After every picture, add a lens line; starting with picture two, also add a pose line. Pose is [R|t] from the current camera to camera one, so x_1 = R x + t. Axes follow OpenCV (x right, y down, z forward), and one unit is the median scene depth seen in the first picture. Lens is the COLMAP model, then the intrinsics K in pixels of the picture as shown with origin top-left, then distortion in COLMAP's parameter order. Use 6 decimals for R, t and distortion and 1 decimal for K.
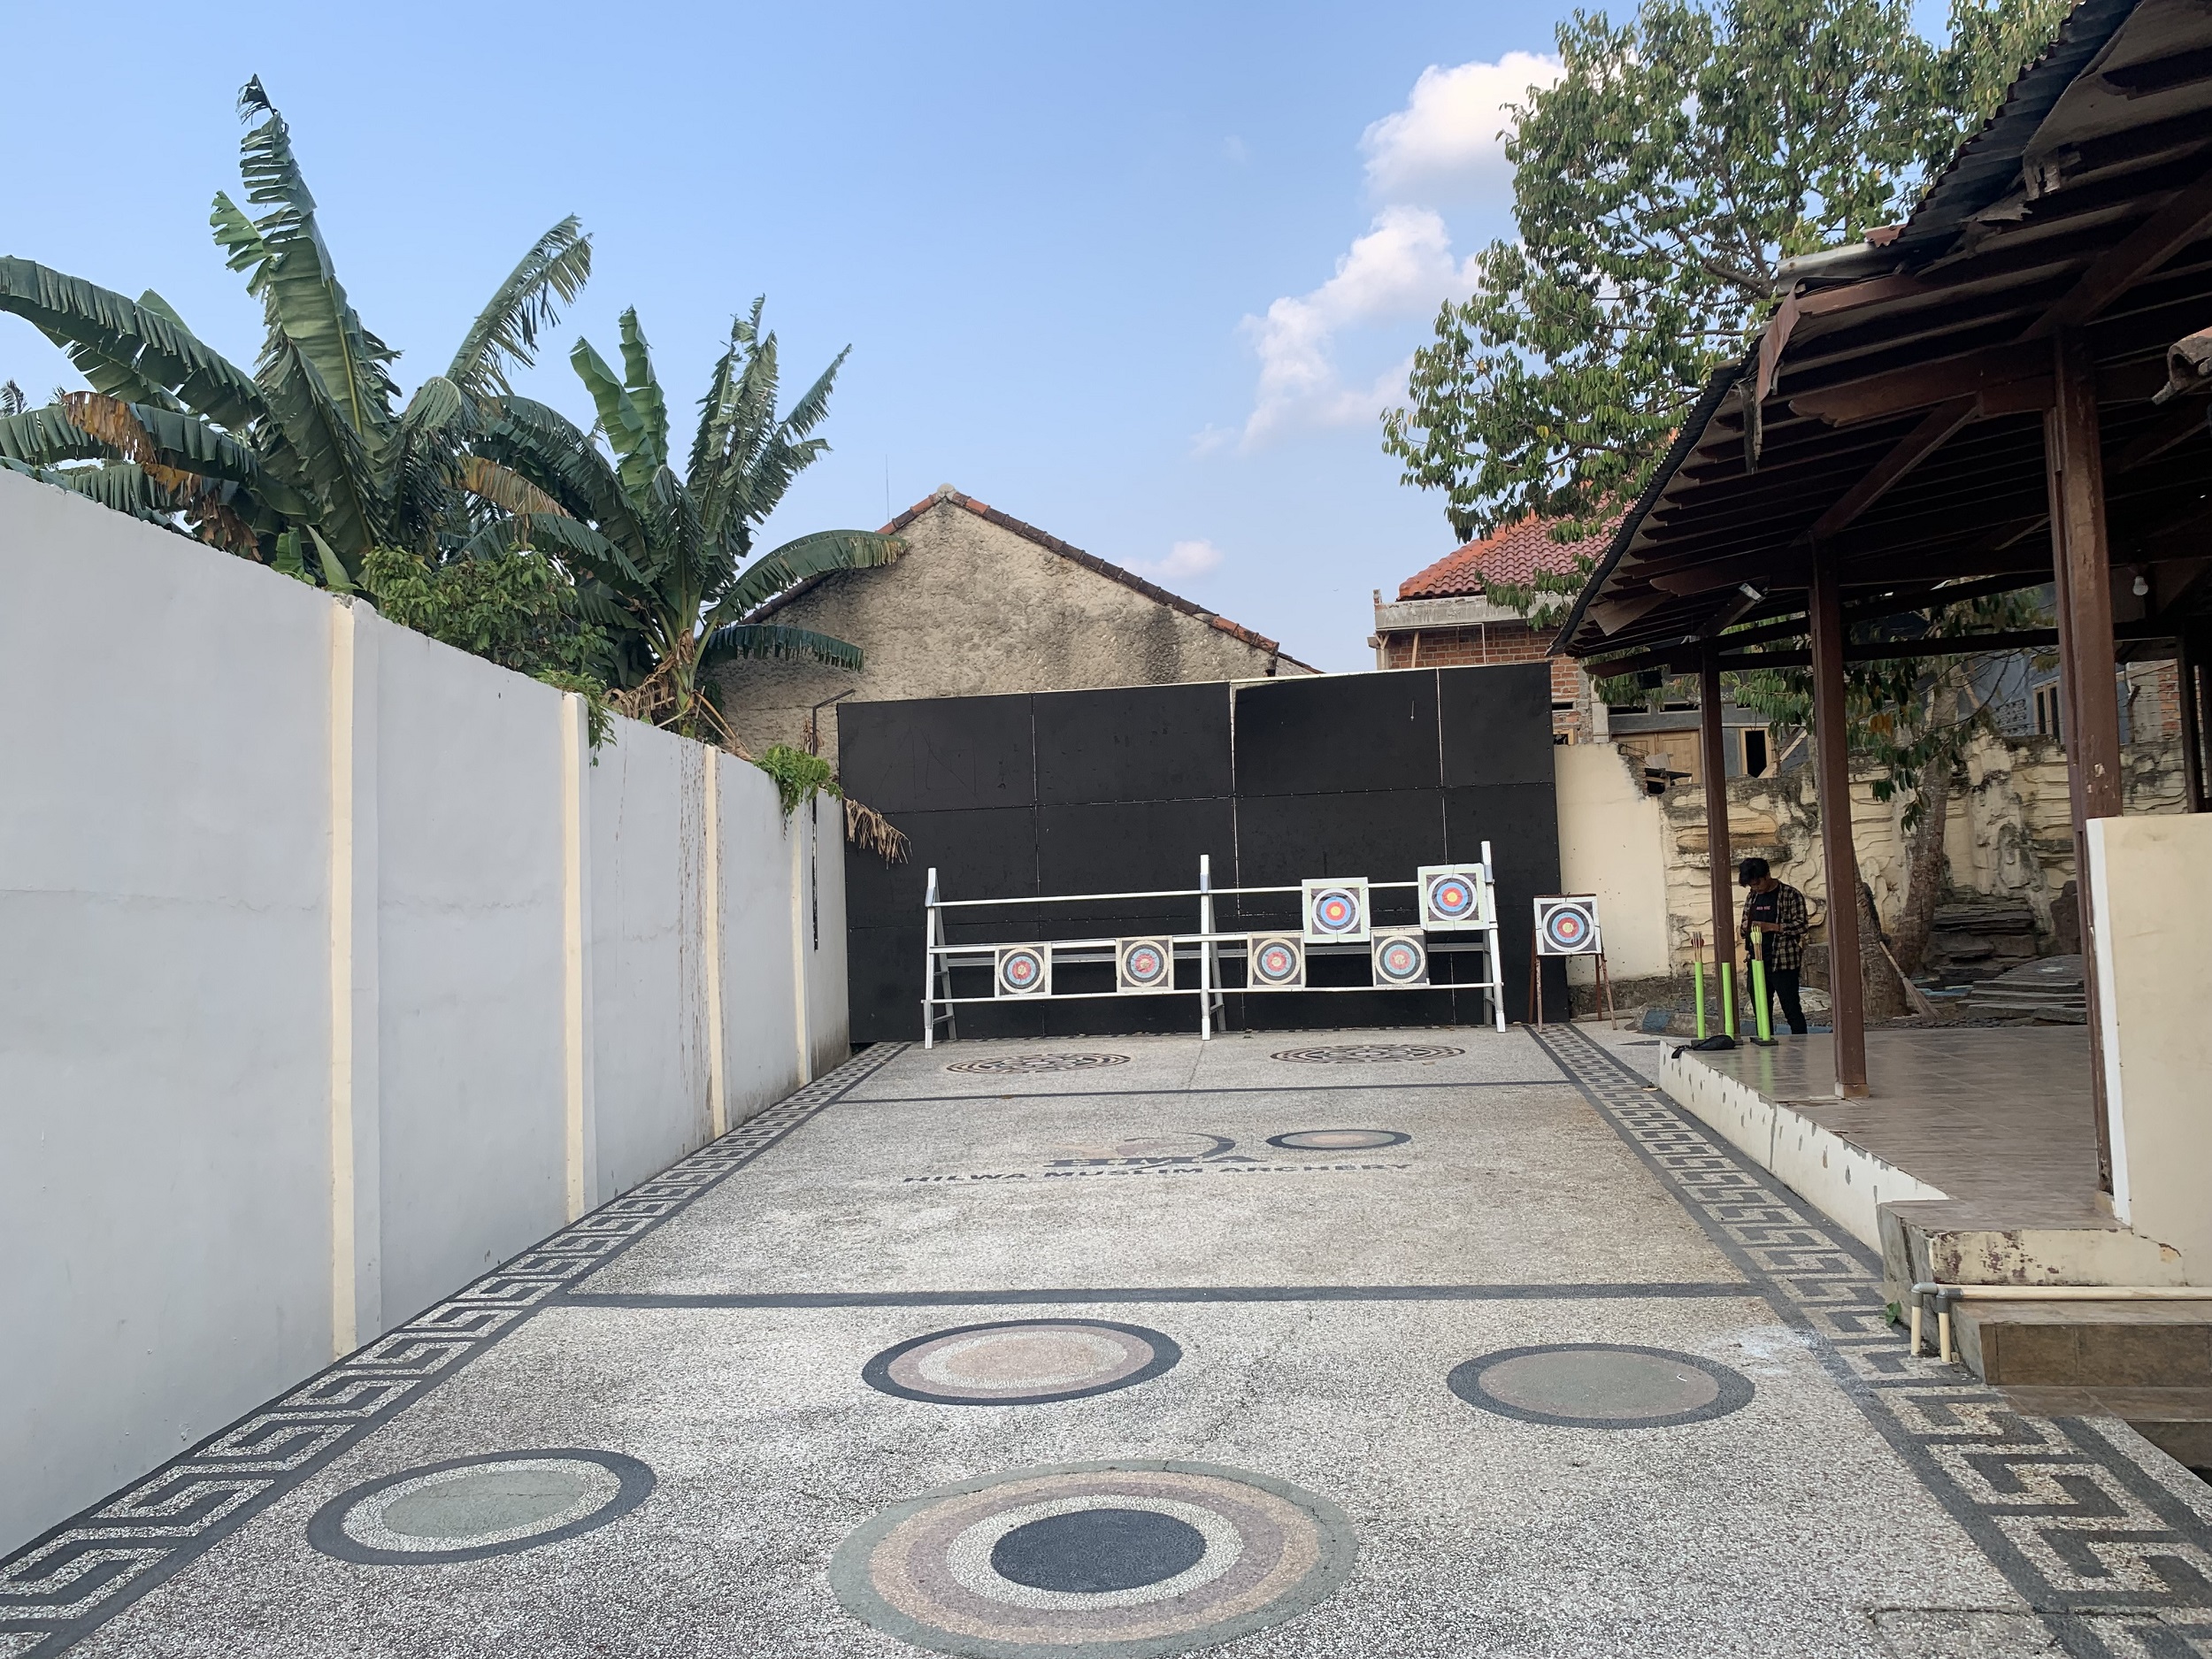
lens RADIAL K [[1685.4, 0, 1100.6], [0, 1685.4, 827.3], [0, 0, 1]] dist [0.021949, -0.010373]
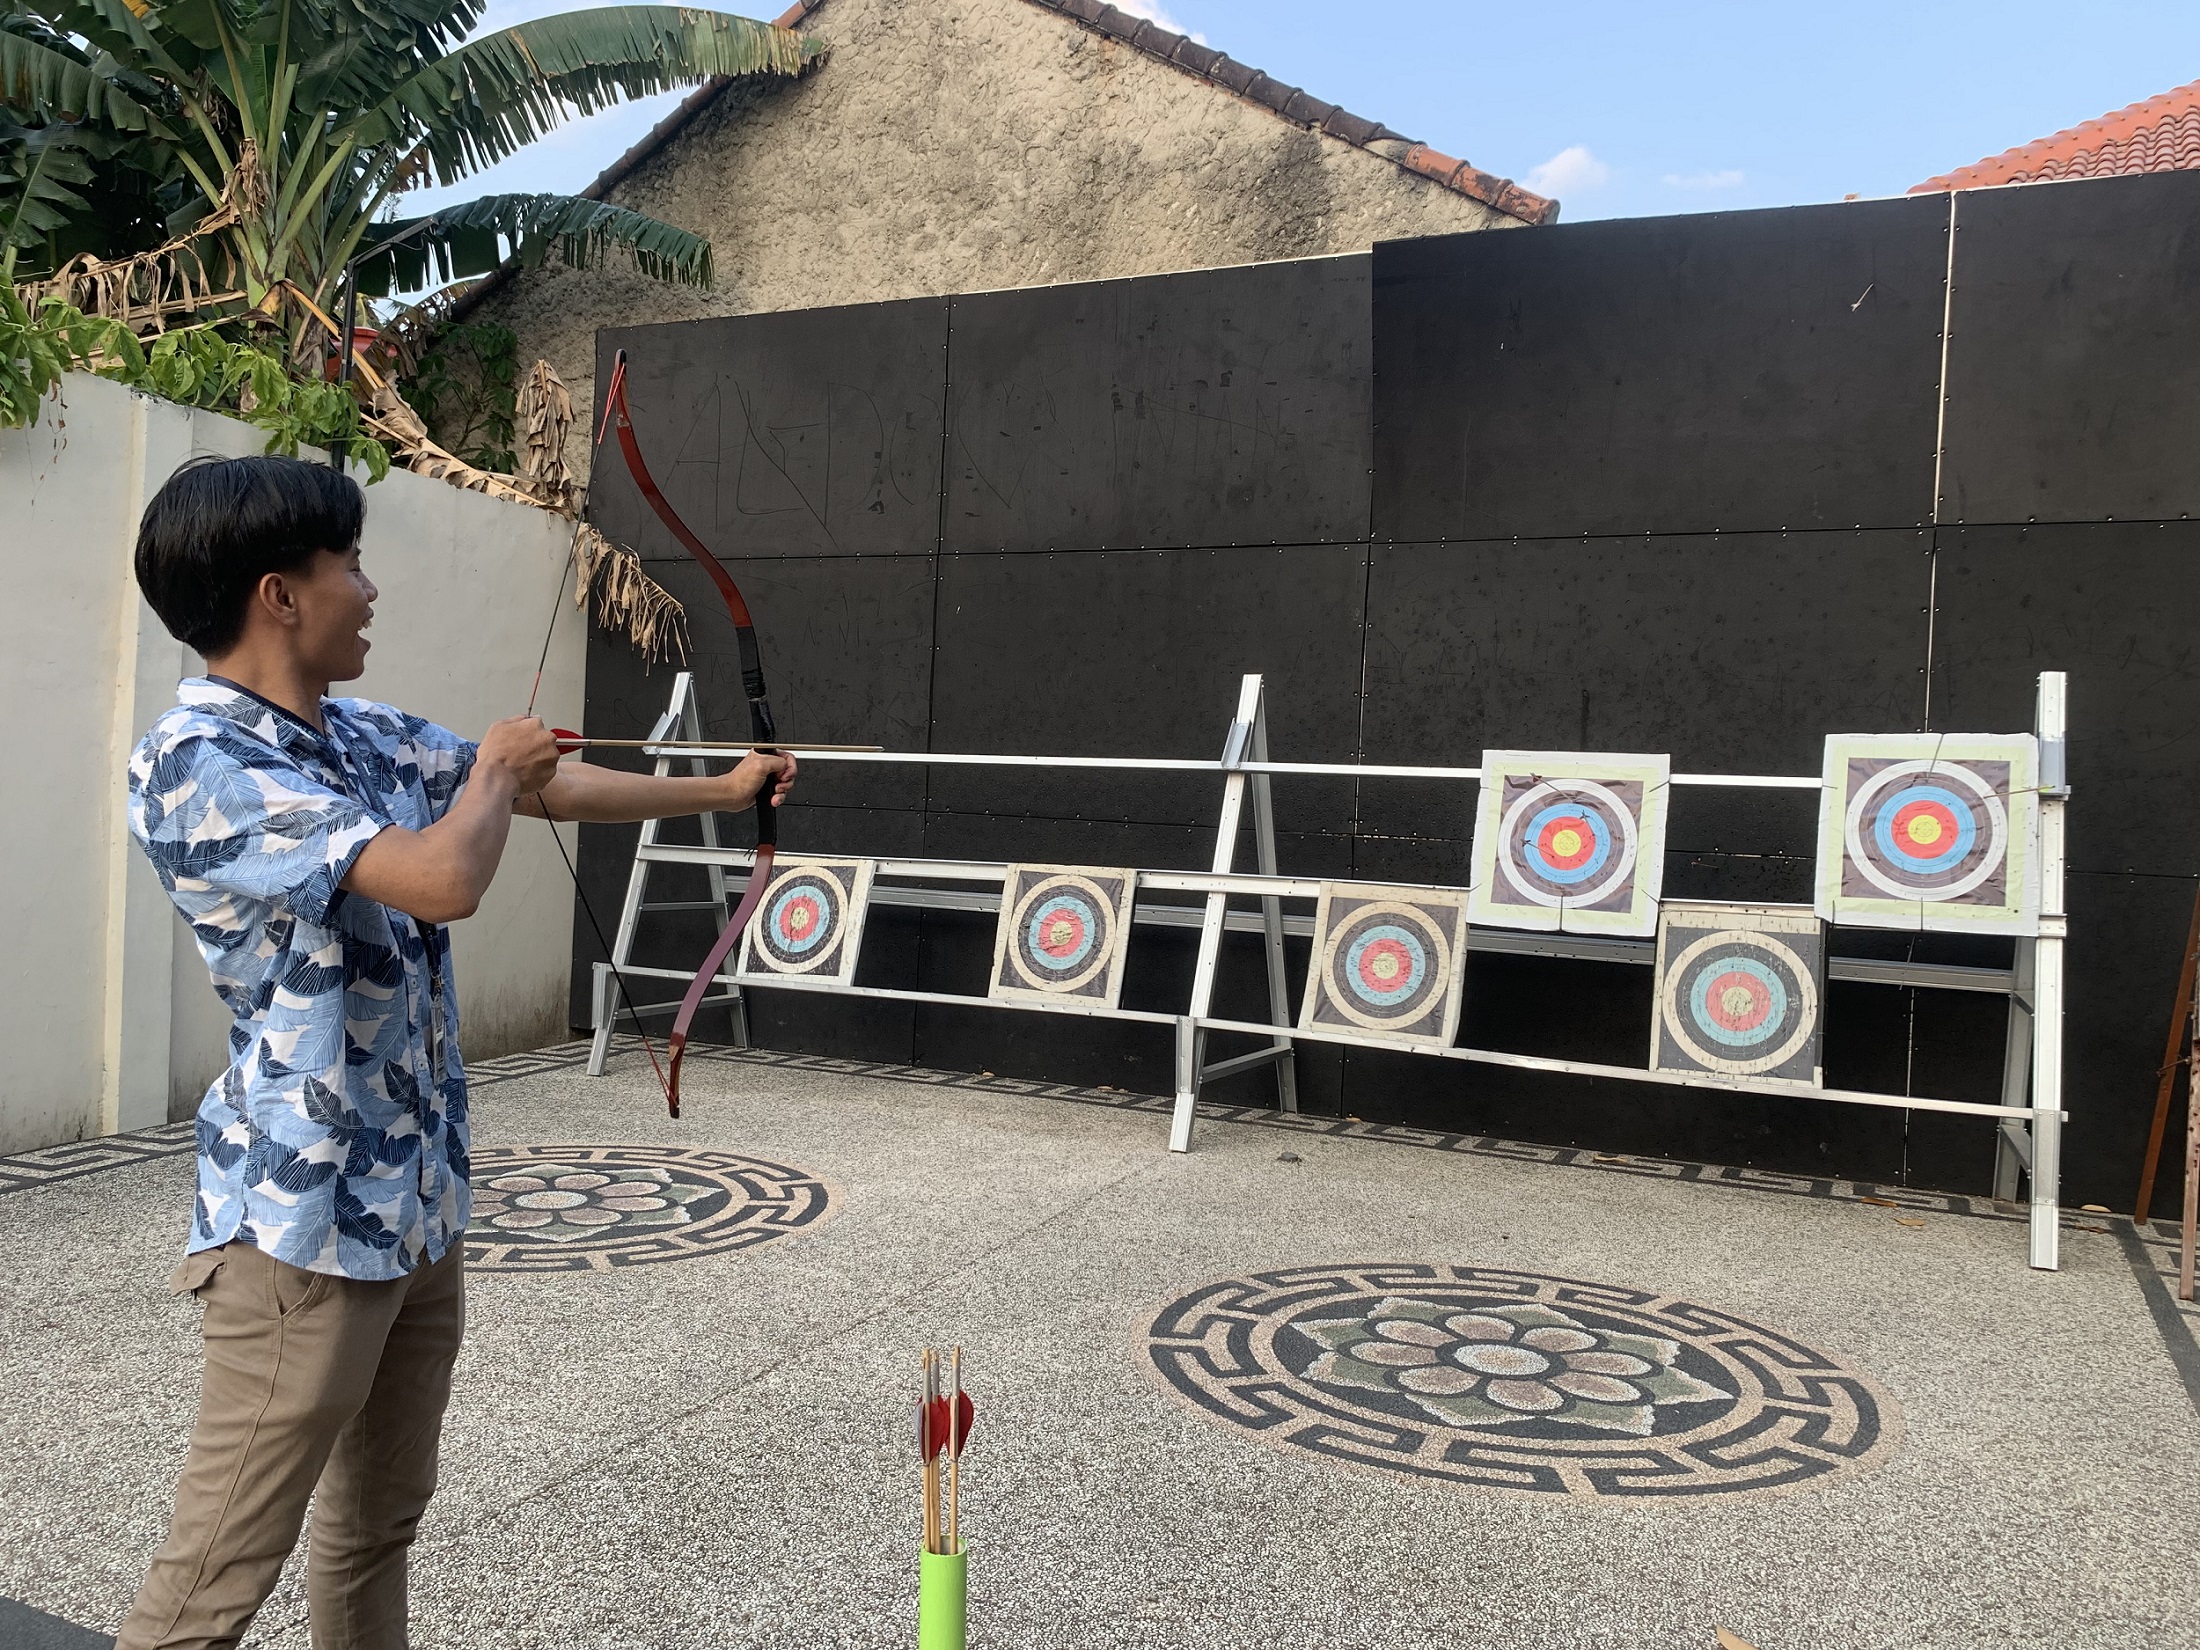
lens RADIAL K [[1676.3, 0, 1110.0], [0, 1676.3, 834.0], [0, 0, 1]] dist [0.021949, -0.010373]
pose [[0.958640, 0.084537, -0.271778, 0.142627], [-0.067193, 0.995101, 0.072519, 0.028338], [0.276577, -0.051259, 0.959624, 0.627519]]
